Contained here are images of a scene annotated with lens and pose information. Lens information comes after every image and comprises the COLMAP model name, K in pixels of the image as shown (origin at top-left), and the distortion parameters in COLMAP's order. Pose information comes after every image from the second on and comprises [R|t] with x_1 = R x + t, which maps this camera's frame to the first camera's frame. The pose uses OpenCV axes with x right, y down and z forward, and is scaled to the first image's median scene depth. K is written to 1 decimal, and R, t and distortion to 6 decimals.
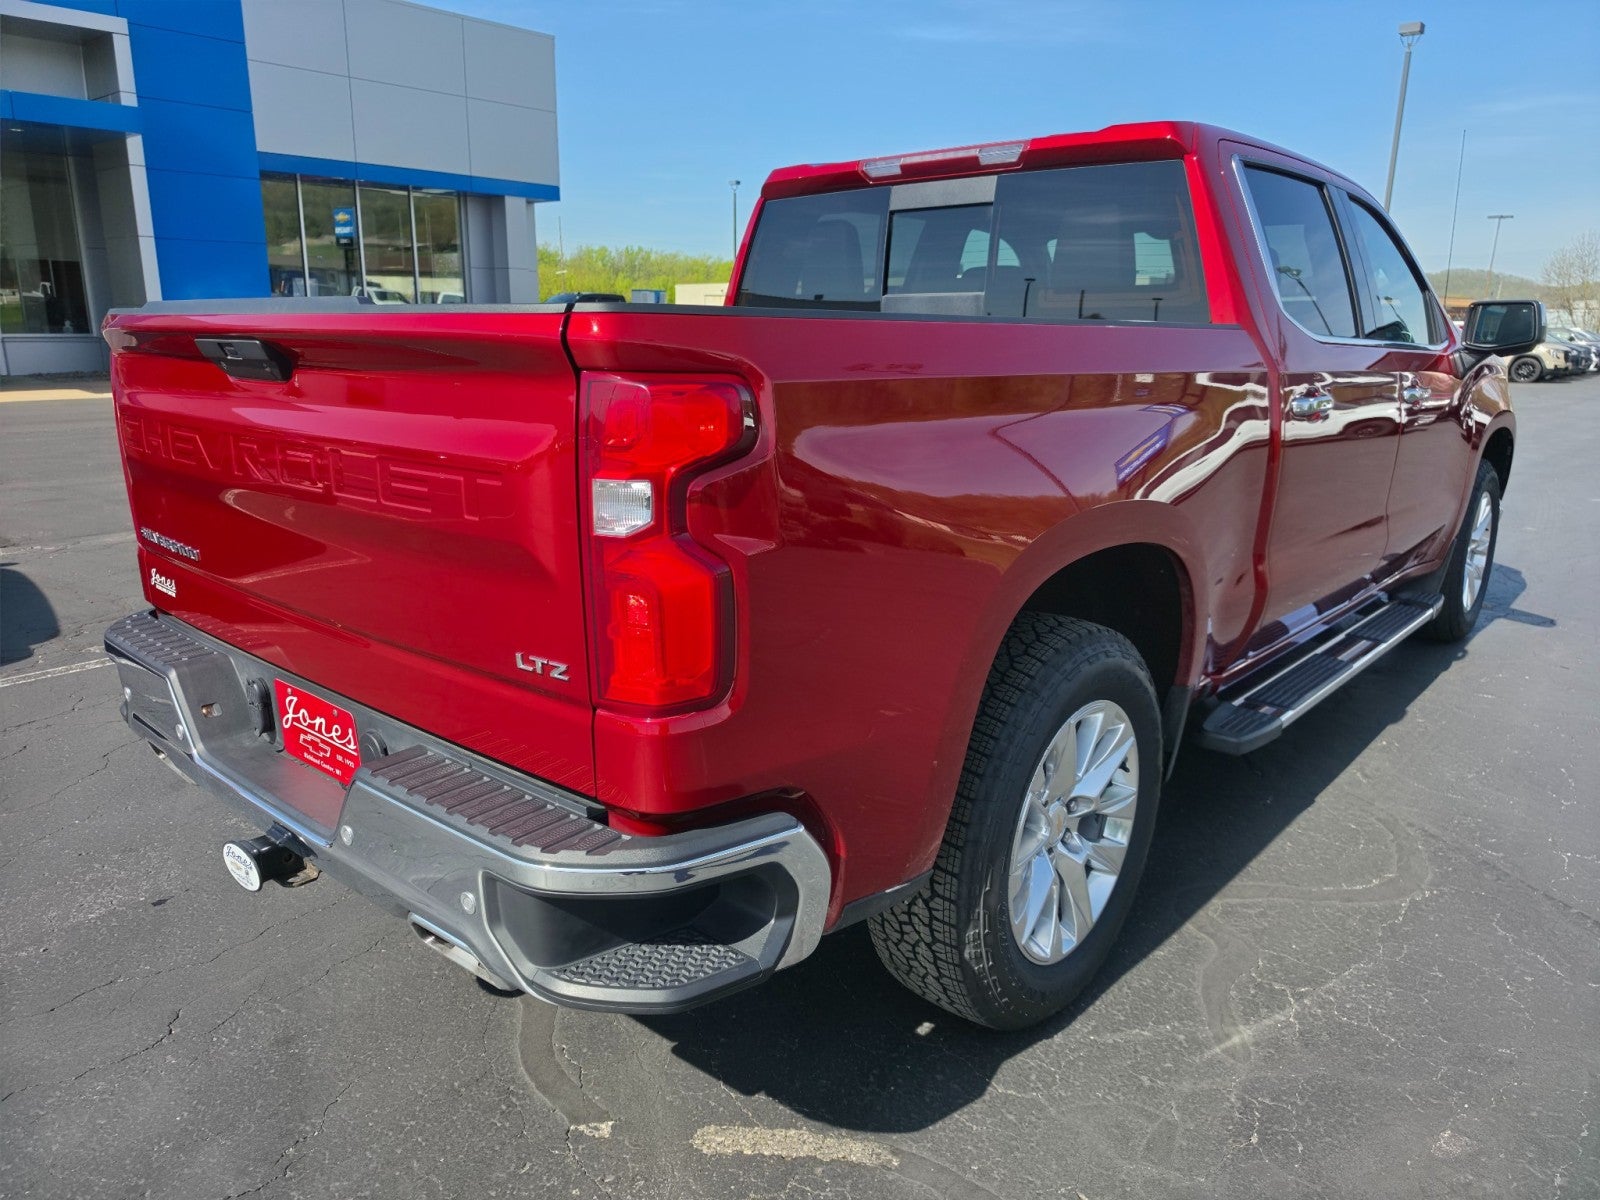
lens RADIAL K [[1119.2, 0, 800.0], [0, 1119.2, 600.0], [0, 0, 1]] dist [0.010300, 0.003060]
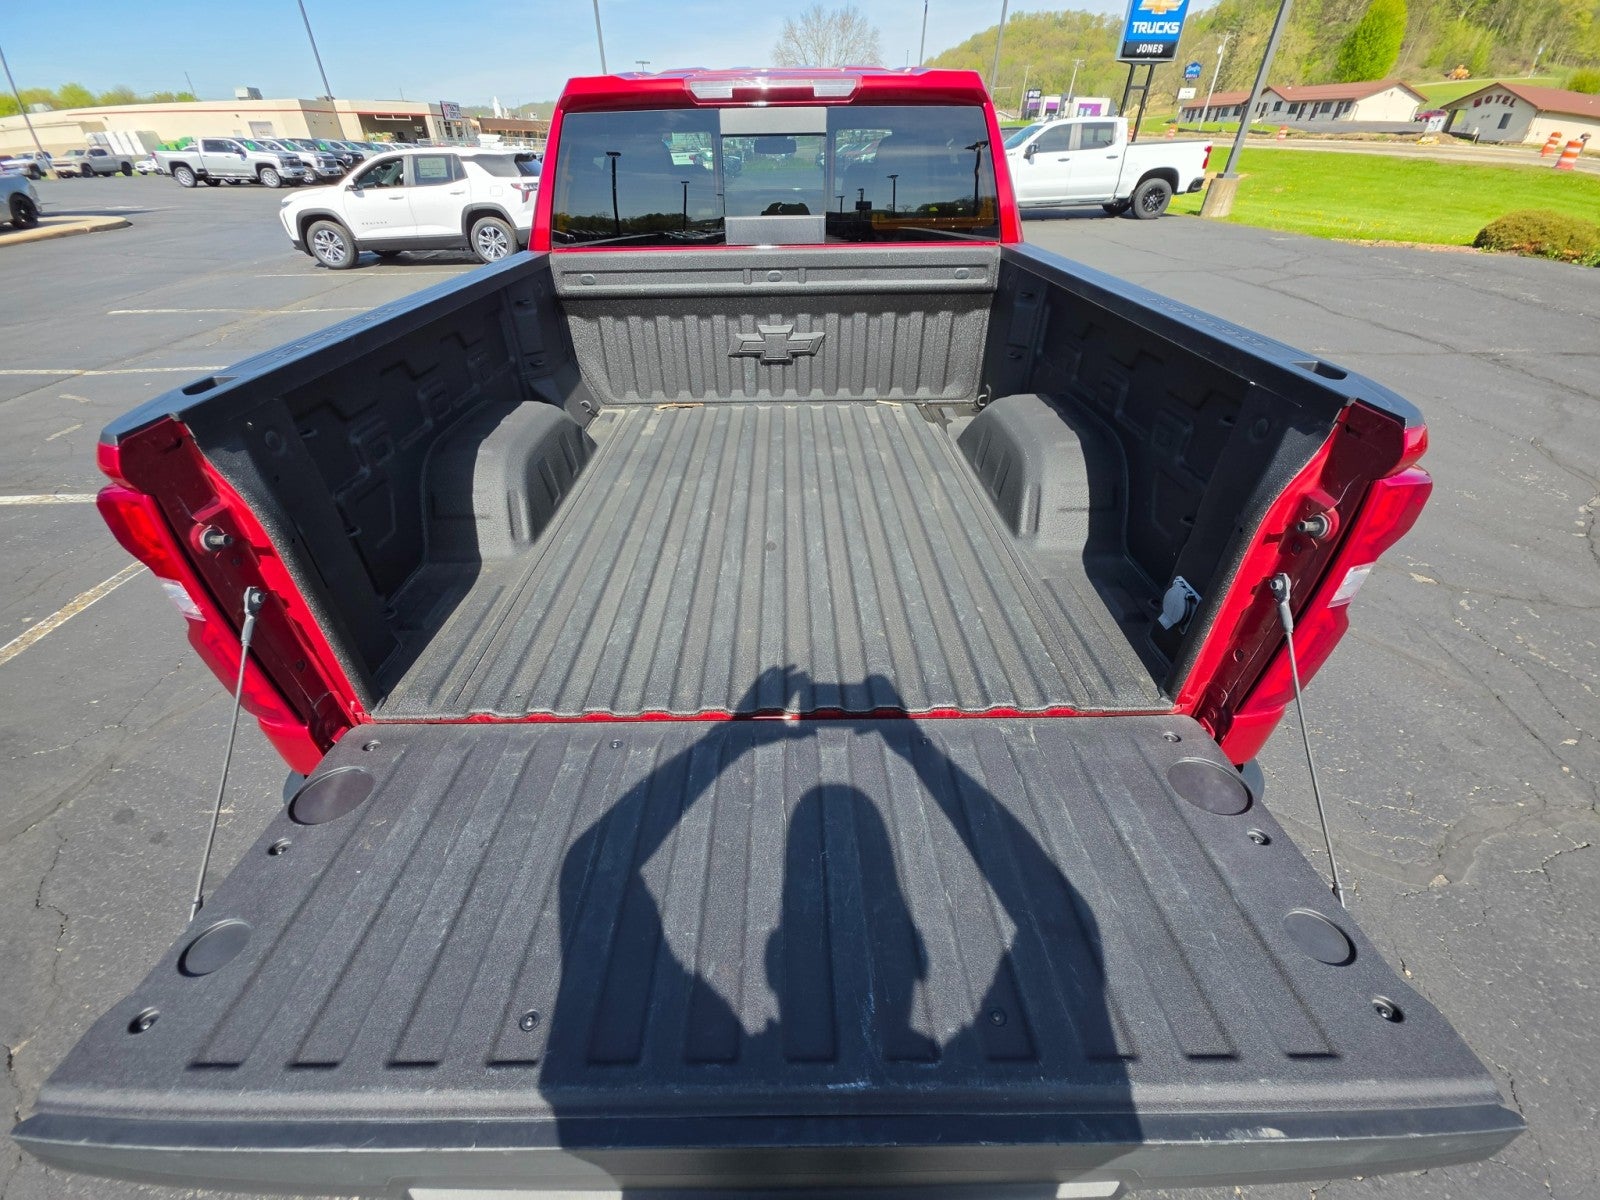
lens RADIAL K [[648.7, 0, 788.3], [0, 648.7, 599.8], [0, 0, 1]] dist [0.002757, -0.004853]
pose [[0.751448, -0.393627, 0.529513, -0.432445], [0.166661, 0.889761, 0.424912, -0.209643], [-0.638397, -0.231050, 0.734211, 0.389082]]
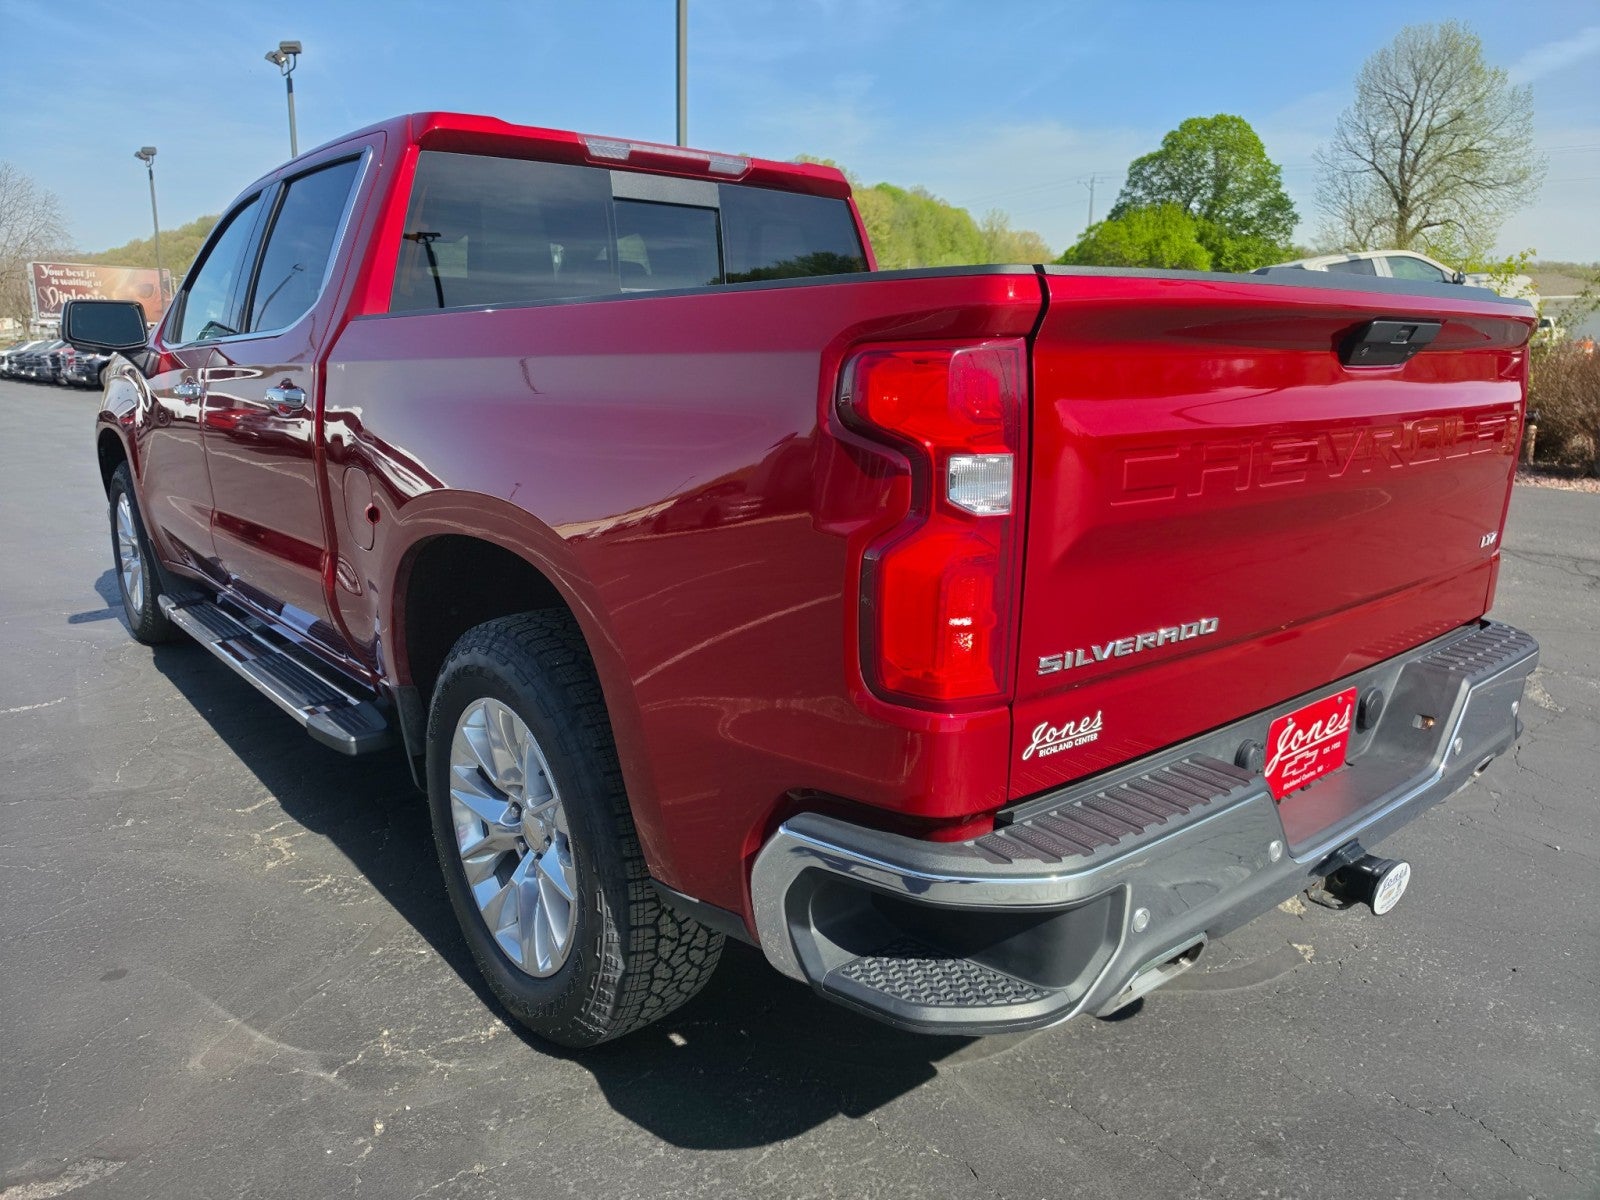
lens RADIAL K [[1119.2, 0, 800.0], [0, 1119.2, 600.0], [0, 0, 1]] dist [0.010300, 0.003060]
pose [[0.145066, -0.214376, 0.965919, -0.906613], [0.230399, 0.956727, 0.177734, -0.173331], [-0.962223, 0.196763, 0.188181, 0.801424]]
